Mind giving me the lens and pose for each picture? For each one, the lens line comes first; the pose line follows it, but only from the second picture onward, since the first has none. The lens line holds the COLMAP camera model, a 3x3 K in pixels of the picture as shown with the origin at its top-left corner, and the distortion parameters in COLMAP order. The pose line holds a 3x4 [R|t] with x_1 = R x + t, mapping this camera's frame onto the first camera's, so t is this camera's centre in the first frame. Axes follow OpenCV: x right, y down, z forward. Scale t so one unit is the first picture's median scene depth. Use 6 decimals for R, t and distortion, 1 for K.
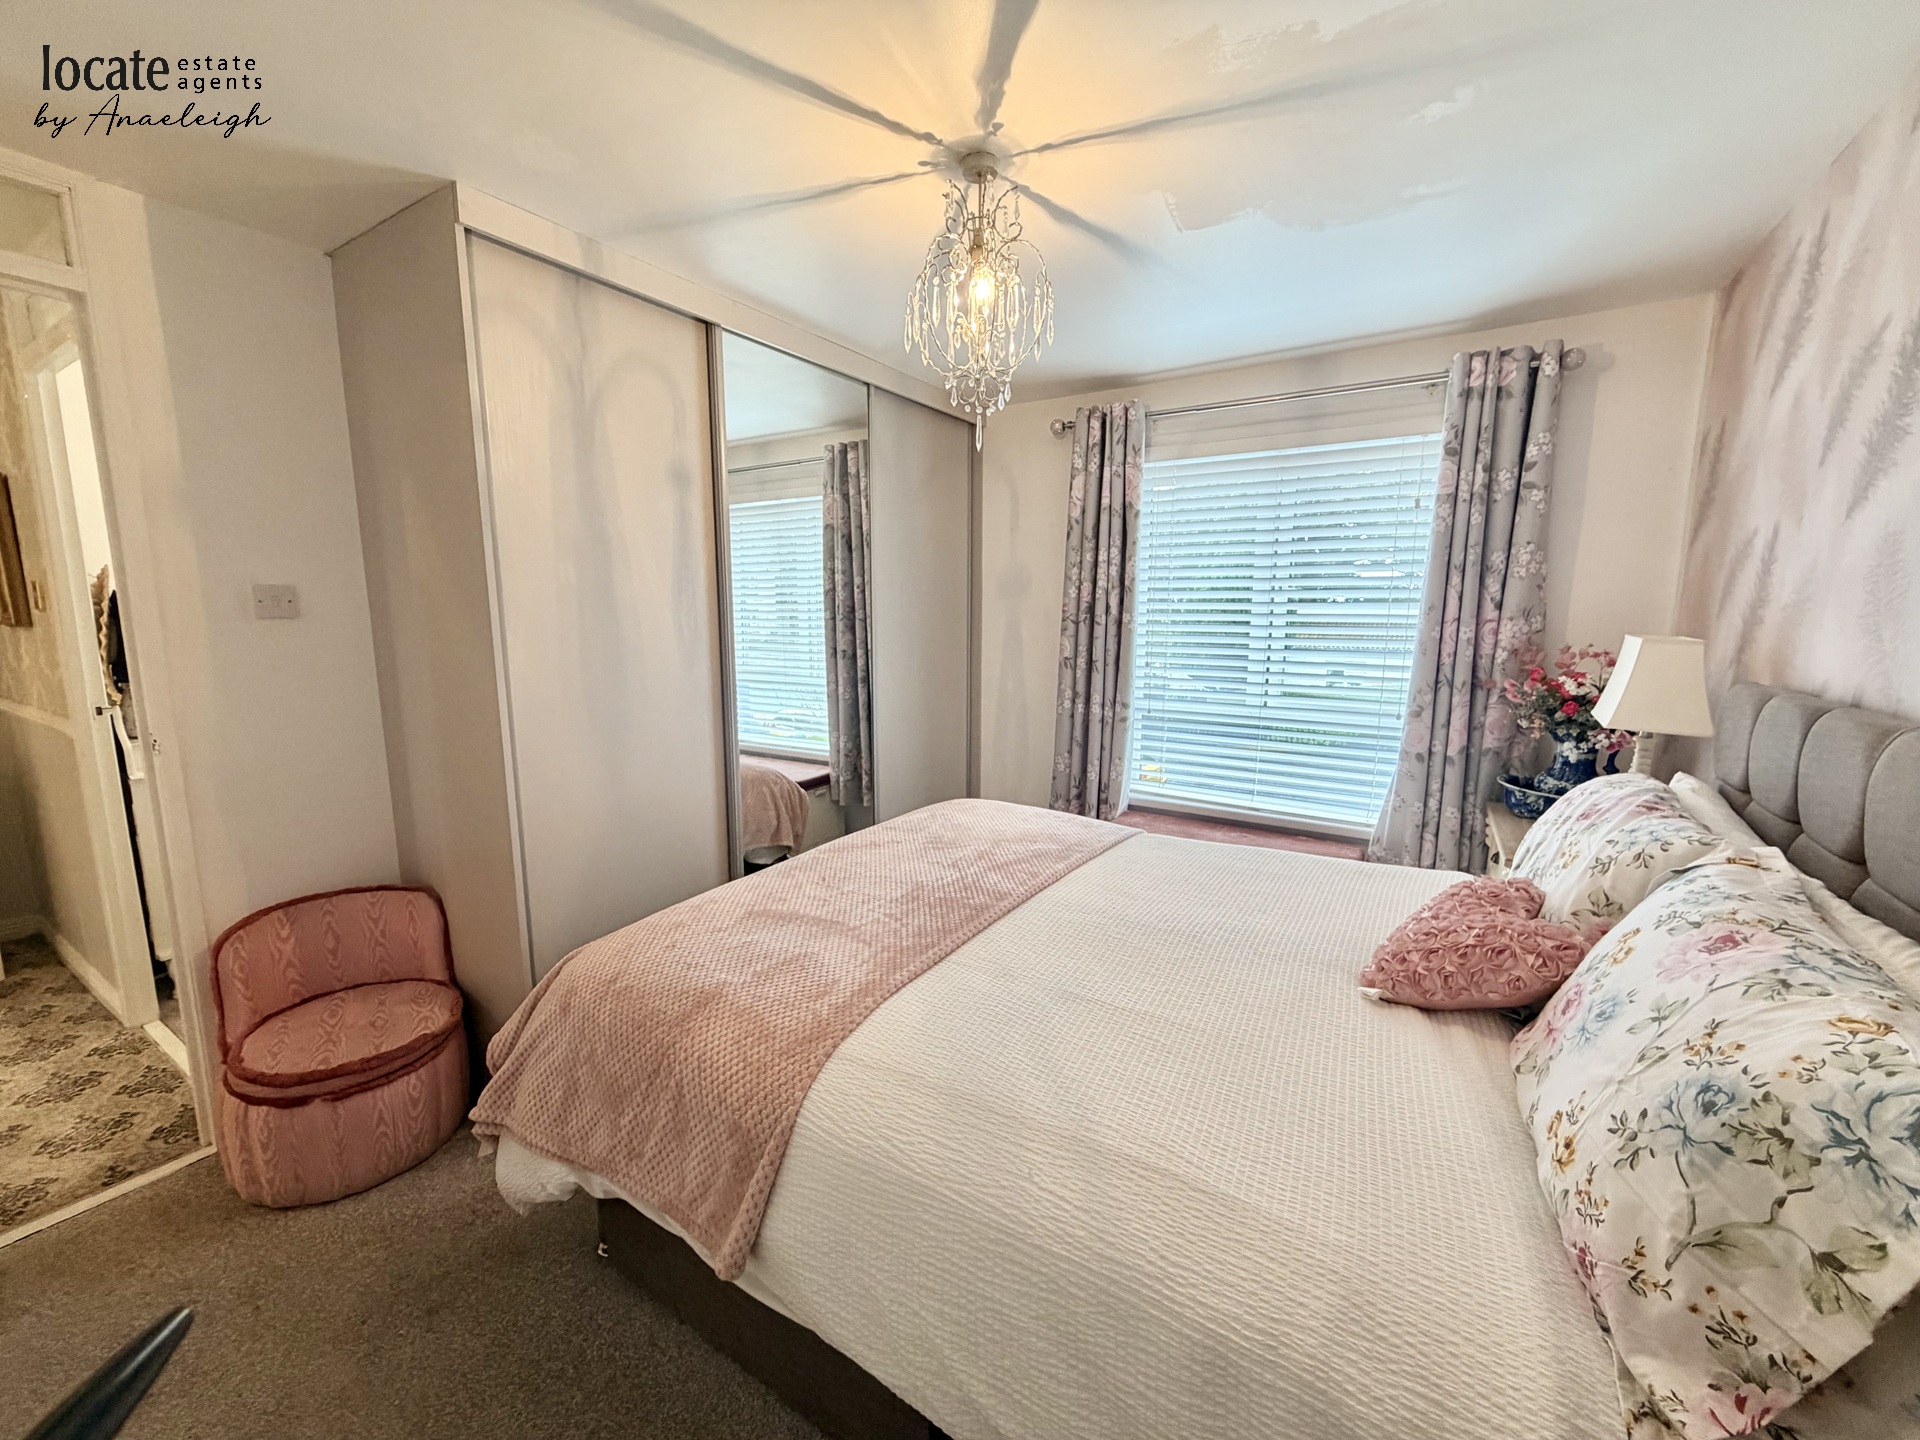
lens RADIAL K [[765.5, 0, 954.6], [0, 765.5, 721.9], [0, 0, 1]] dist [-0.001763, 0.000456]
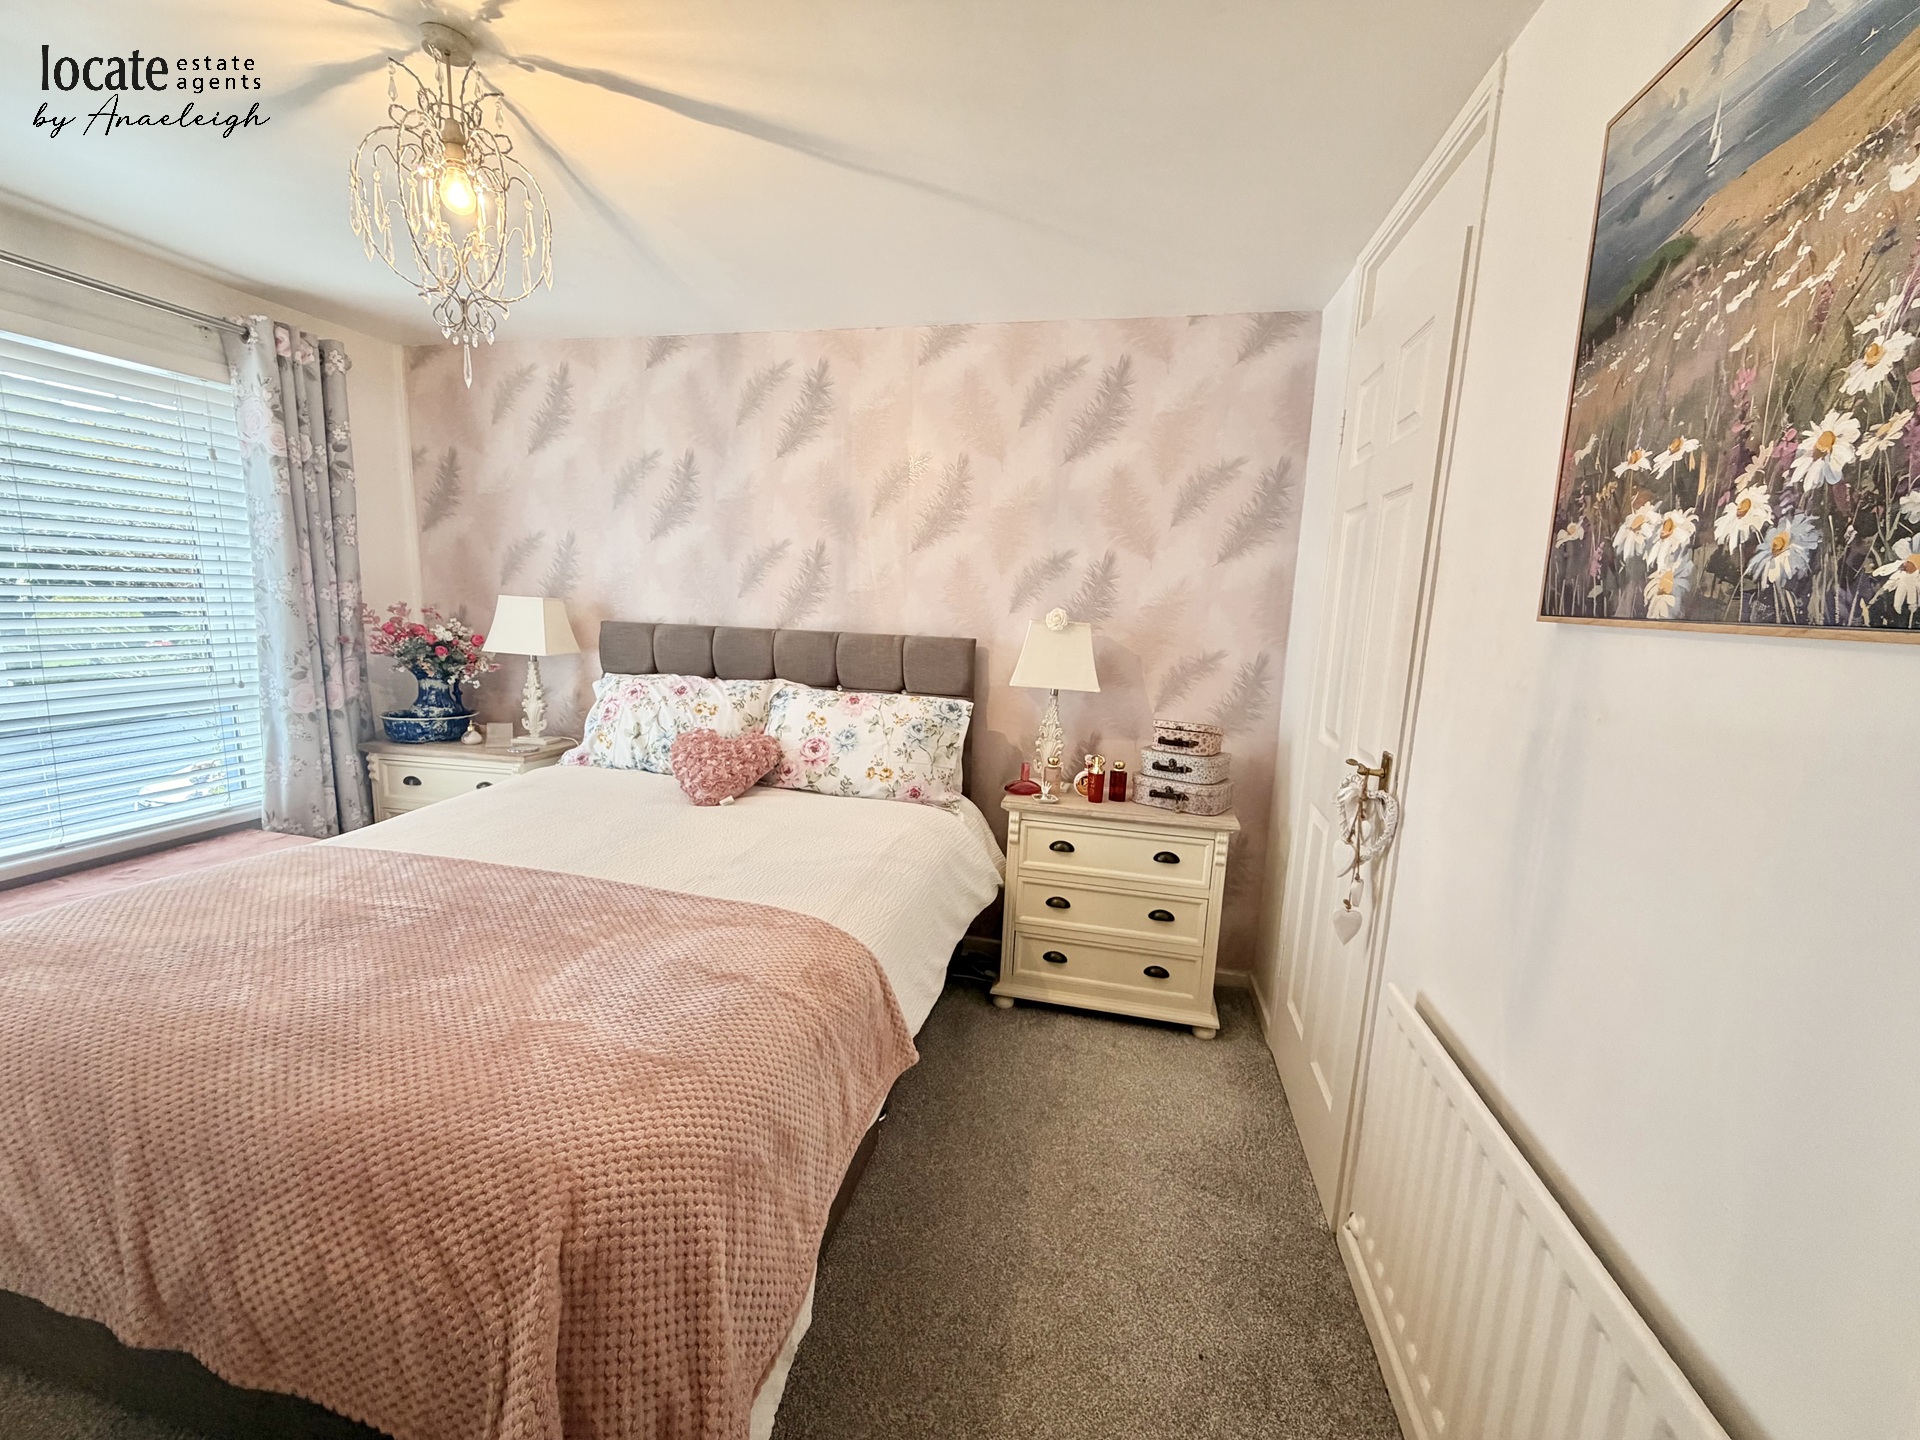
lens RADIAL K [[765.5, 0, 952.9], [0, 765.5, 724.7], [0, 0, 1]] dist [-0.001763, 0.000456]
pose [[-0.341771, -0.164820, 0.925217, -0.666233], [0.101379, 0.972290, 0.210654, -0.076063], [-0.934299, 0.165793, -0.315592, 0.550540]]
